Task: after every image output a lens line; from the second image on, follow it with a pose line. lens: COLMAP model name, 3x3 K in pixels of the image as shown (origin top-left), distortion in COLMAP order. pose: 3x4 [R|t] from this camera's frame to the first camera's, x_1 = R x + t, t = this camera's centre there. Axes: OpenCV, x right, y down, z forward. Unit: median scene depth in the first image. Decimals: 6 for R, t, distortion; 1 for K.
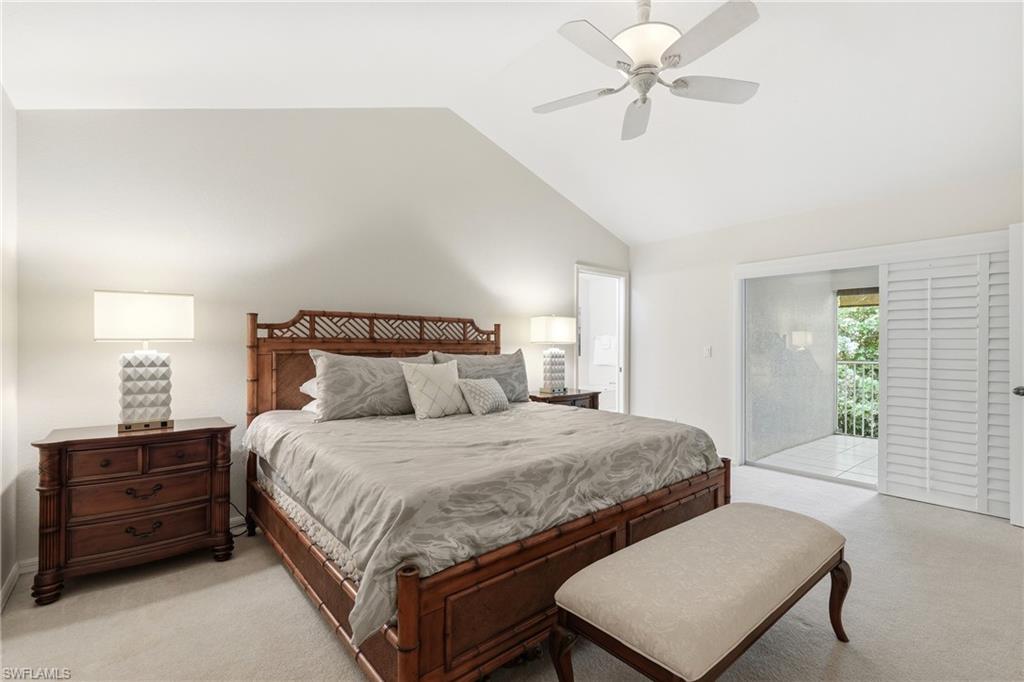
lens RADIAL K [[462.5, 0, 512.0], [0, 462.5, 341.0], [0, 0, 1]] dist [0.066670, -0.000045]
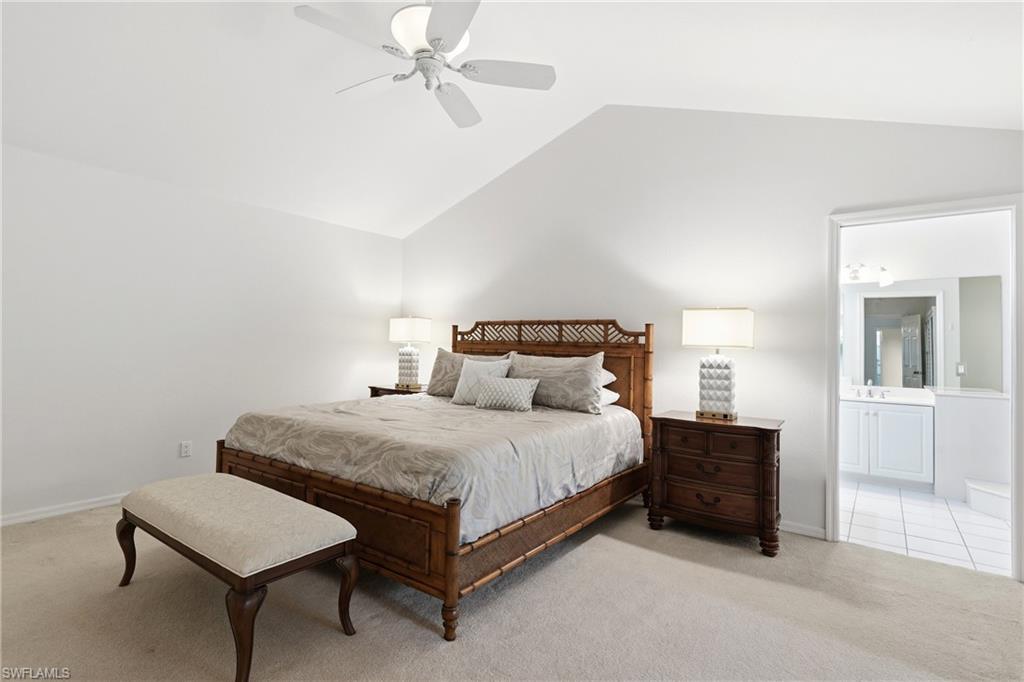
lens RADIAL K [[455.3, 0, 512.0], [0, 455.3, 341.0], [0, 0, 1]] dist [-0.045488, 0.000038]
pose [[0.286042, -0.008677, -0.958178, 0.755981], [-0.010350, 0.999873, -0.012144, 0.008162], [0.958161, 0.013391, 0.285916, 0.577483]]
